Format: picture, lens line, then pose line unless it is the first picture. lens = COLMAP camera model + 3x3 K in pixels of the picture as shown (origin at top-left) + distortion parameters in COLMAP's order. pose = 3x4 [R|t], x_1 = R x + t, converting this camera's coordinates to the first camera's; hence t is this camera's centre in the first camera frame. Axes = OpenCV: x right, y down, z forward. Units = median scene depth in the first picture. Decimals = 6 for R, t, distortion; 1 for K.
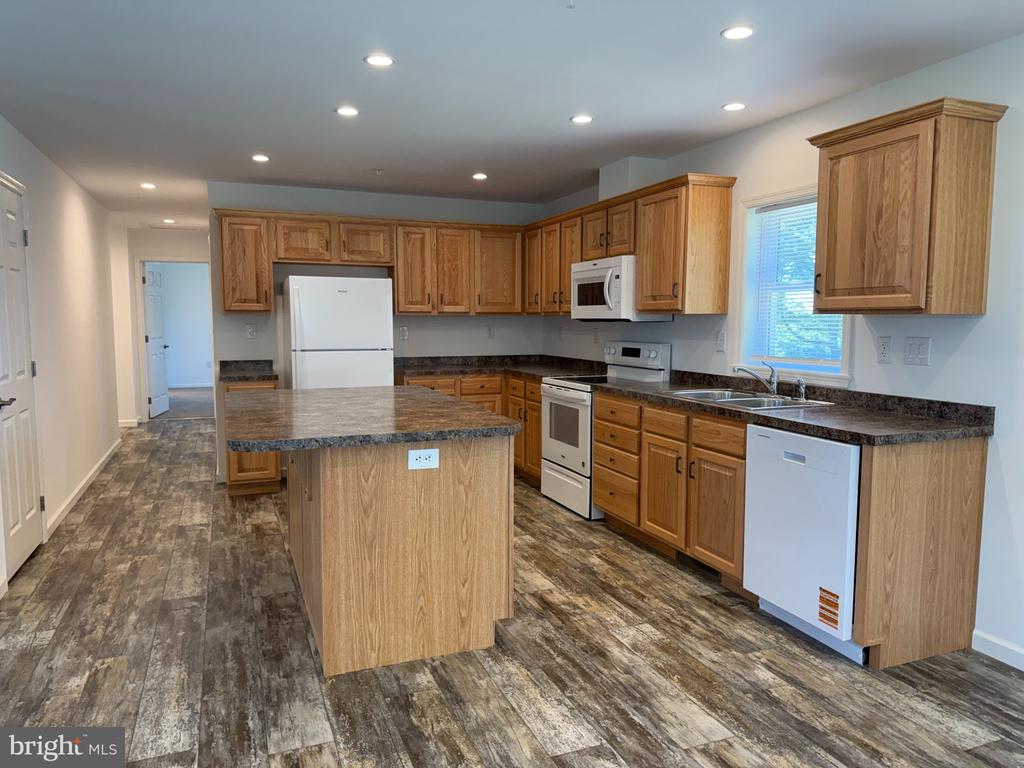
lens RADIAL K [[715.7, 0, 516.4], [0, 715.7, 386.3], [0, 0, 1]] dist [0.082332, -0.131054]
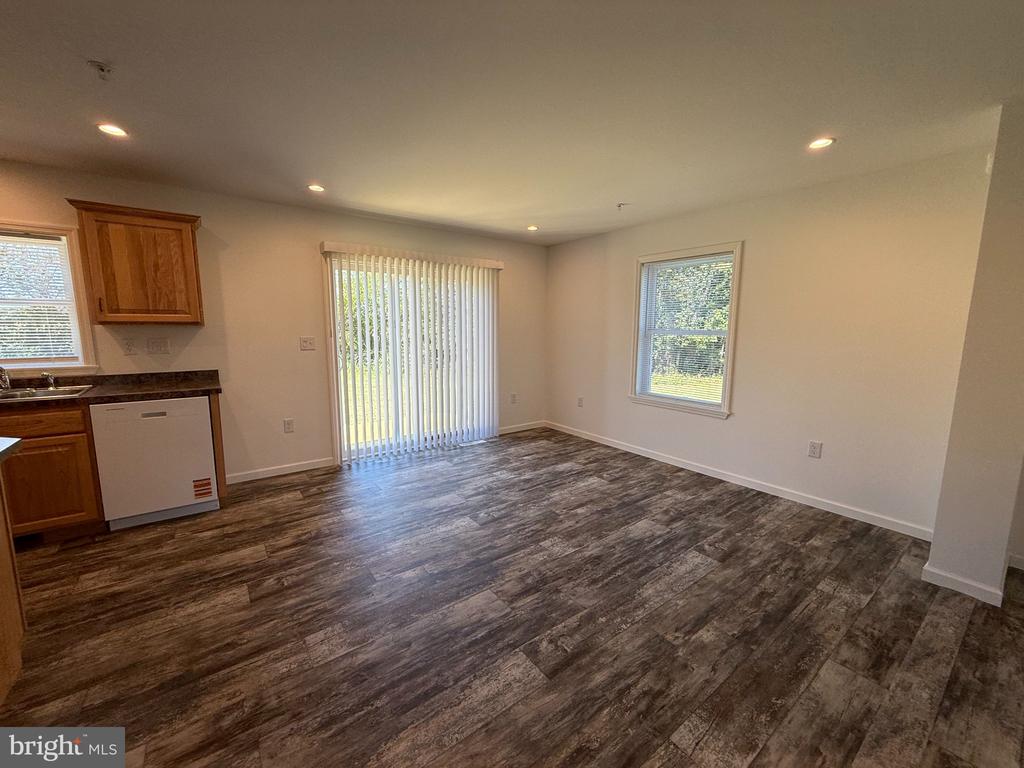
lens RADIAL K [[420.1, 0, 514.6], [0, 420.1, 378.7], [0, 0, 1]] dist [0.001131, 0.000133]
pose [[-0.261026, -0.123015, 0.957462, -0.563052], [0.087292, 0.984776, 0.150323, -0.040701], [-0.961377, 0.122817, -0.246314, 0.359285]]
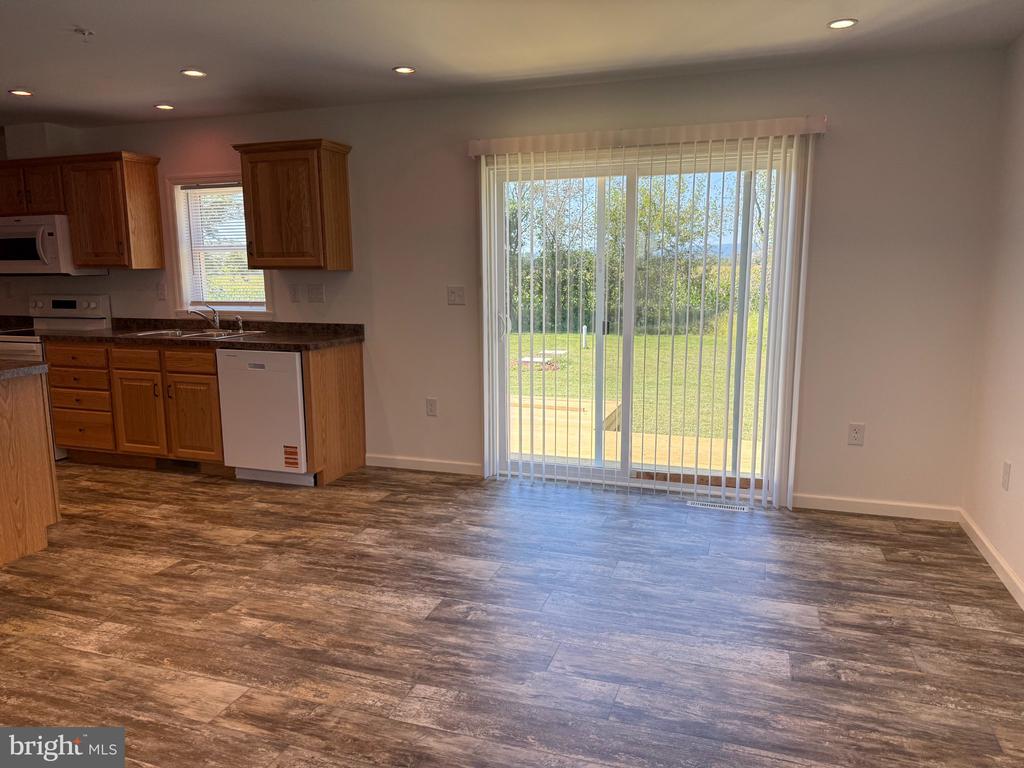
lens RADIAL K [[715.7, 0, 516.4], [0, 715.7, 386.3], [0, 0, 1]] dist [0.082332, -0.131054]
pose [[0.653388, -0.129463, 0.745870, -0.307111], [0.078468, 0.991543, 0.103367, 0.021115], [-0.752945, -0.009012, 0.658022, -0.311529]]
